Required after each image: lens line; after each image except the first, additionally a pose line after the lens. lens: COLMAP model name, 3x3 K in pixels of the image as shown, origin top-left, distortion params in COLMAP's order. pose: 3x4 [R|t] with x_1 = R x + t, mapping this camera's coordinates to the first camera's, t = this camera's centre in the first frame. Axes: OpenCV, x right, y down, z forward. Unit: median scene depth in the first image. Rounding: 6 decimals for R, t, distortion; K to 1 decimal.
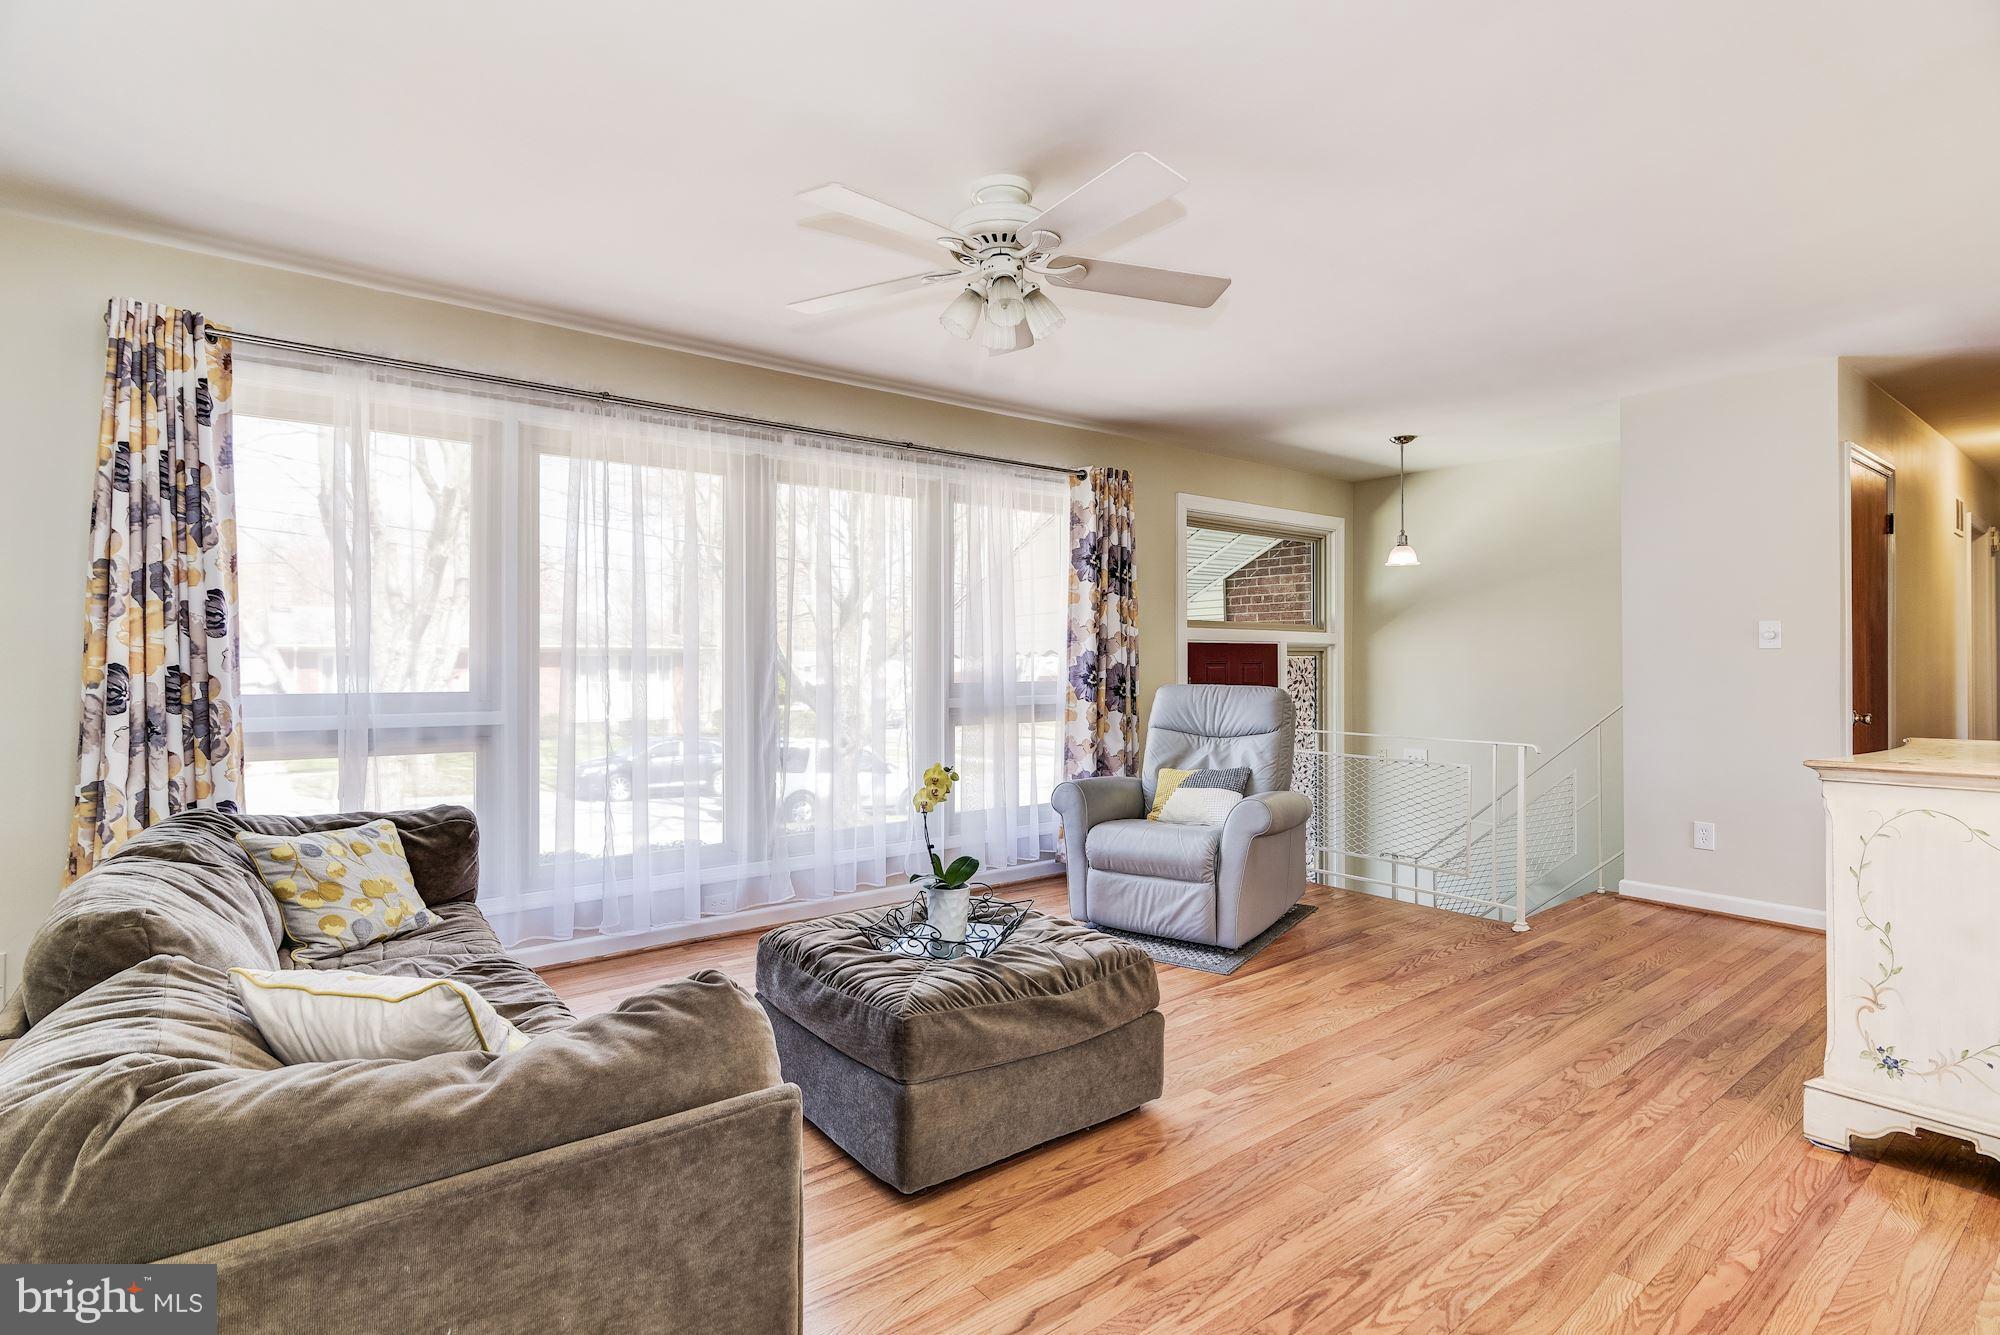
lens RADIAL K [[1003.1, 0, 1004.8], [0, 1003.1, 654.3], [0, 0, 1]] dist [0.001538, -0.000193]
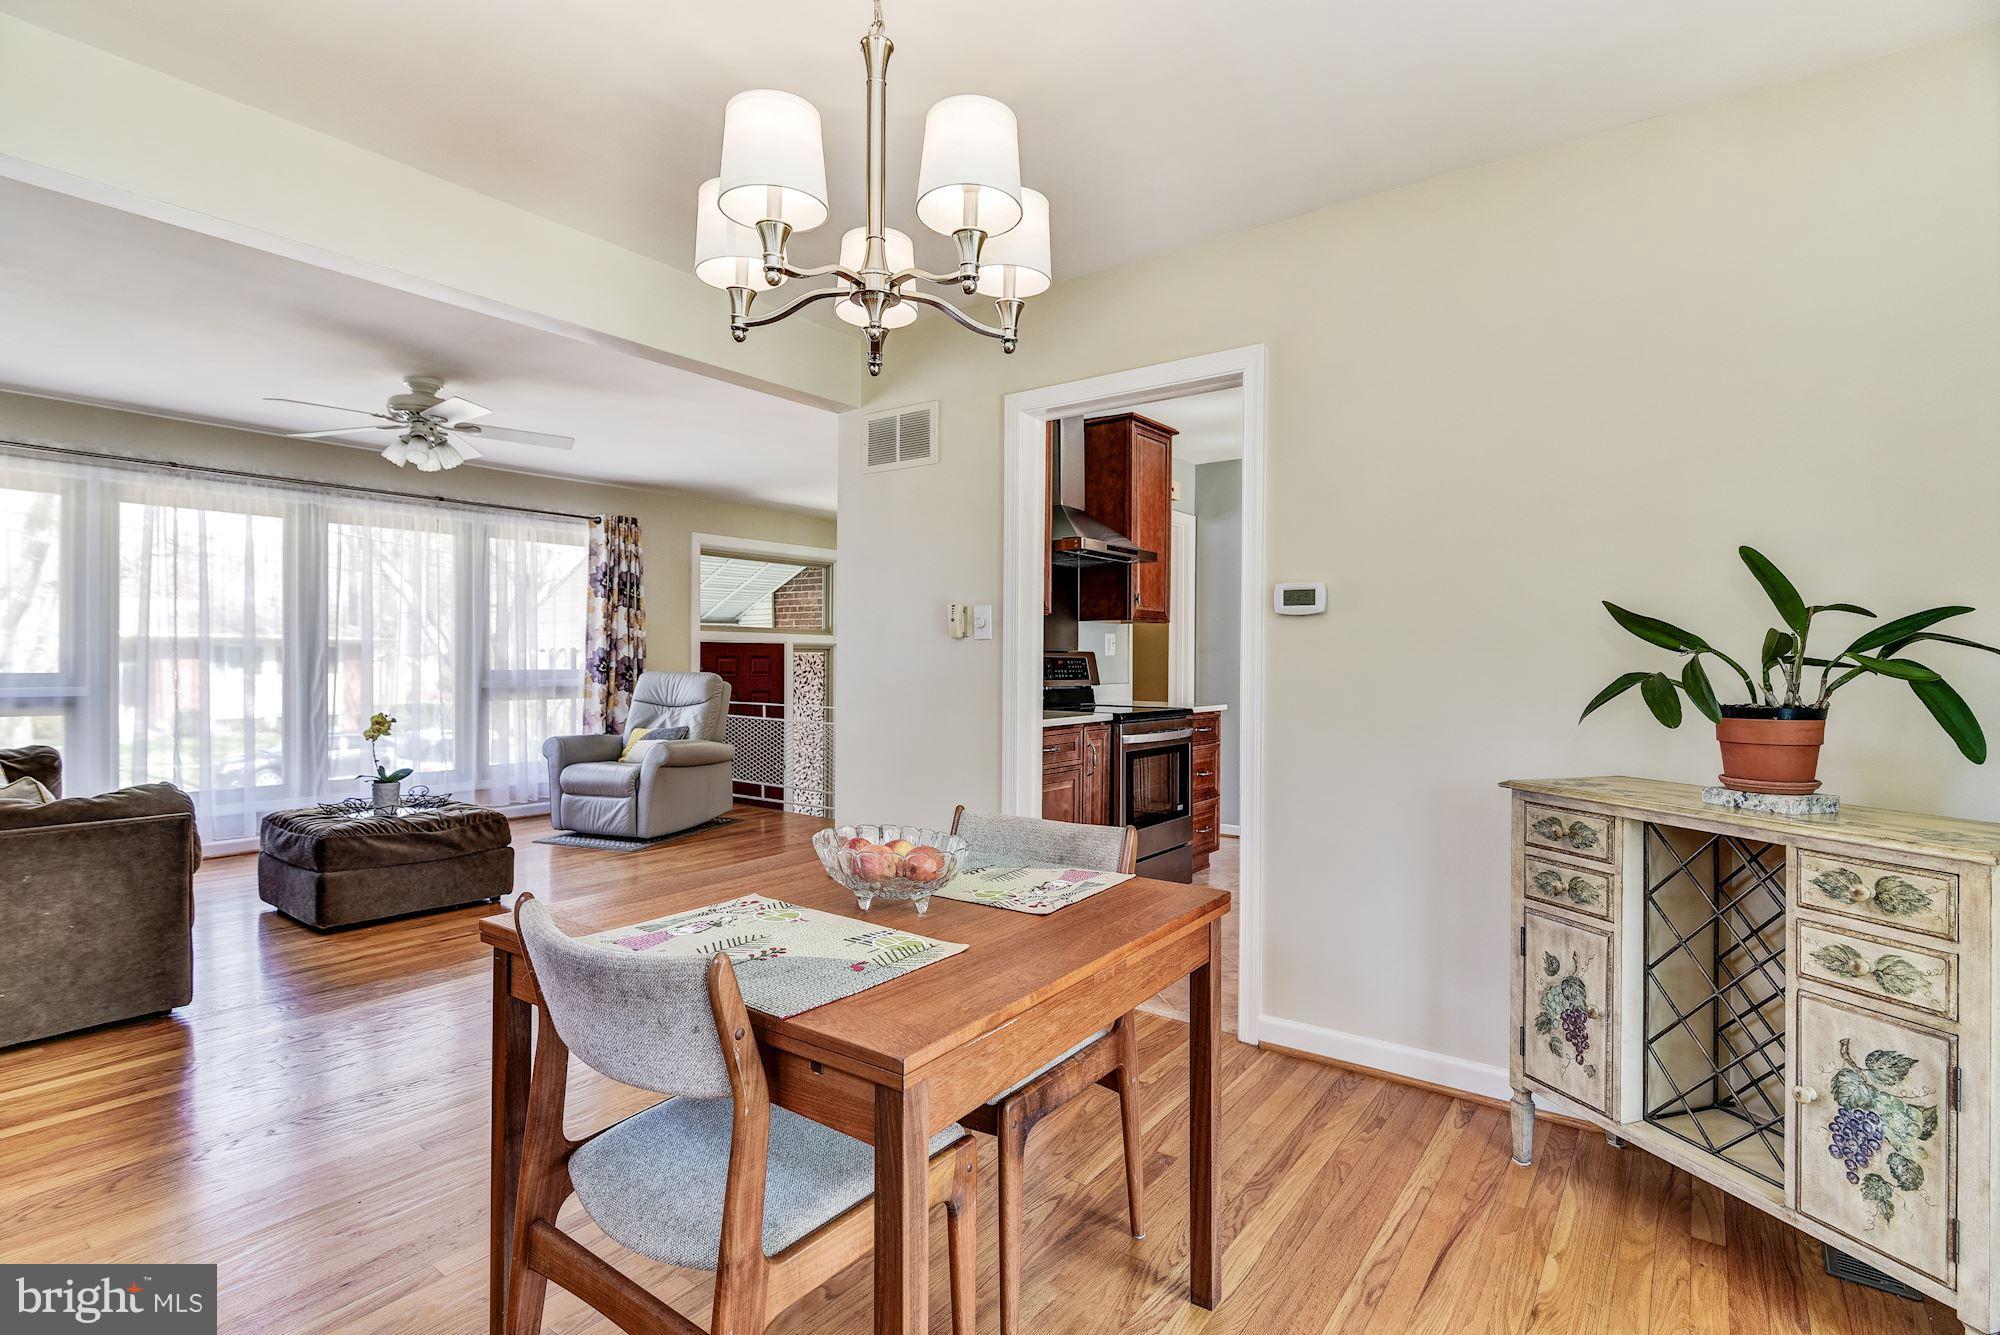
lens RADIAL K [[985.7, 0, 1004.0], [0, 985.7, 663.7], [0, 0, 1]] dist [-0.001292, -0.001728]
pose [[0.966199, 0.006151, 0.257726, 0.272248], [-0.009718, 0.999874, 0.012570, -0.003340], [-0.257616, -0.014650, 0.966136, -0.466281]]
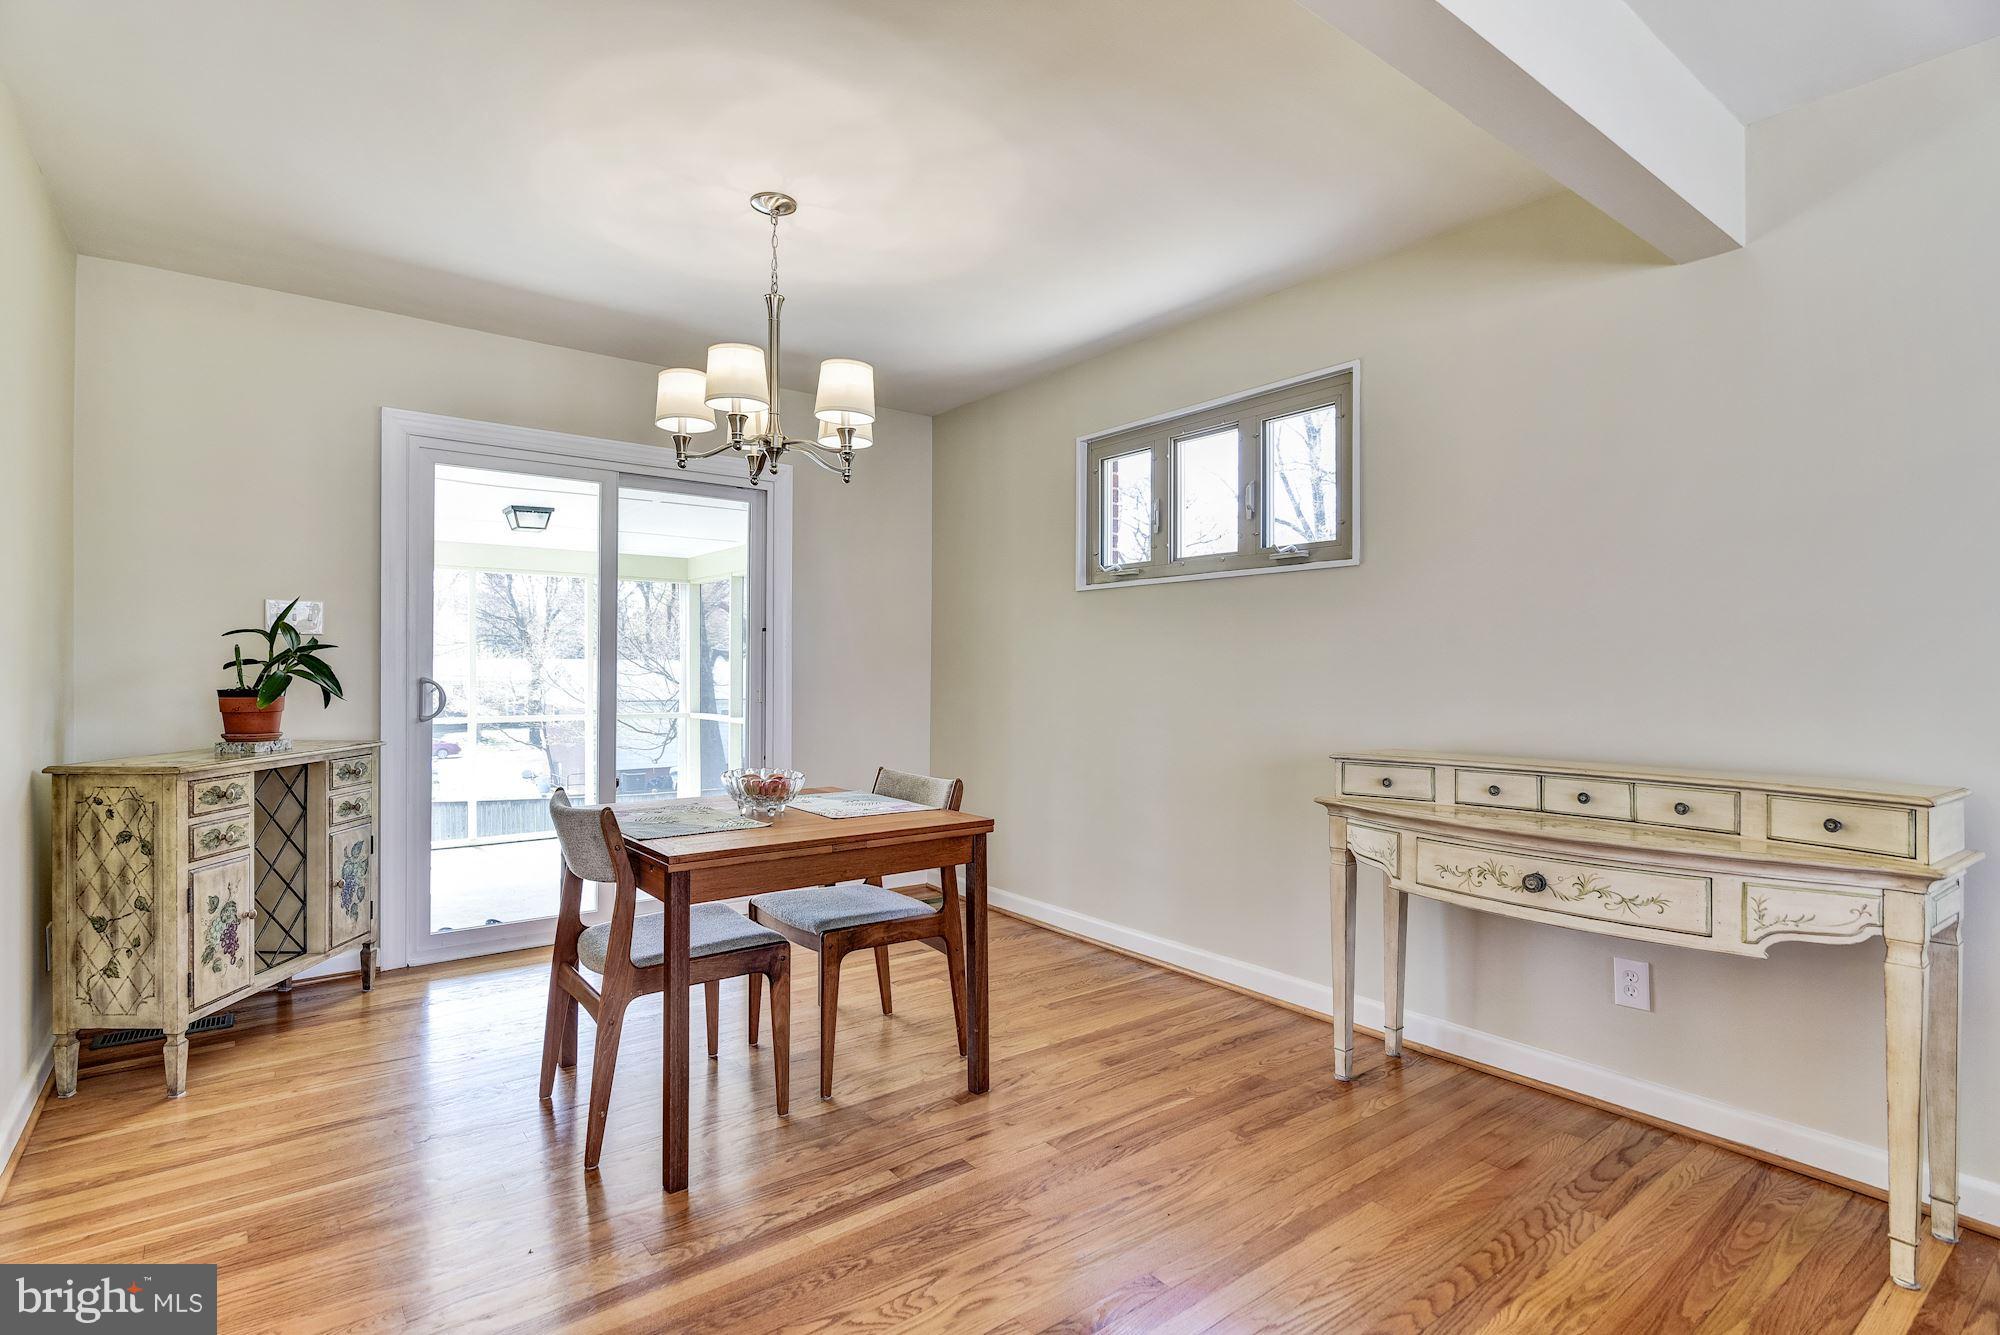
lens RADIAL K [[985.7, 0, 1004.0], [0, 985.7, 663.7], [0, 0, 1]] dist [-0.001292, -0.001728]
pose [[-0.999610, -0.001444, 0.027883, -0.213851], [-0.001578, 0.999987, -0.004770, 0.021306], [-0.027876, -0.004812, -0.999600, 3.634821]]
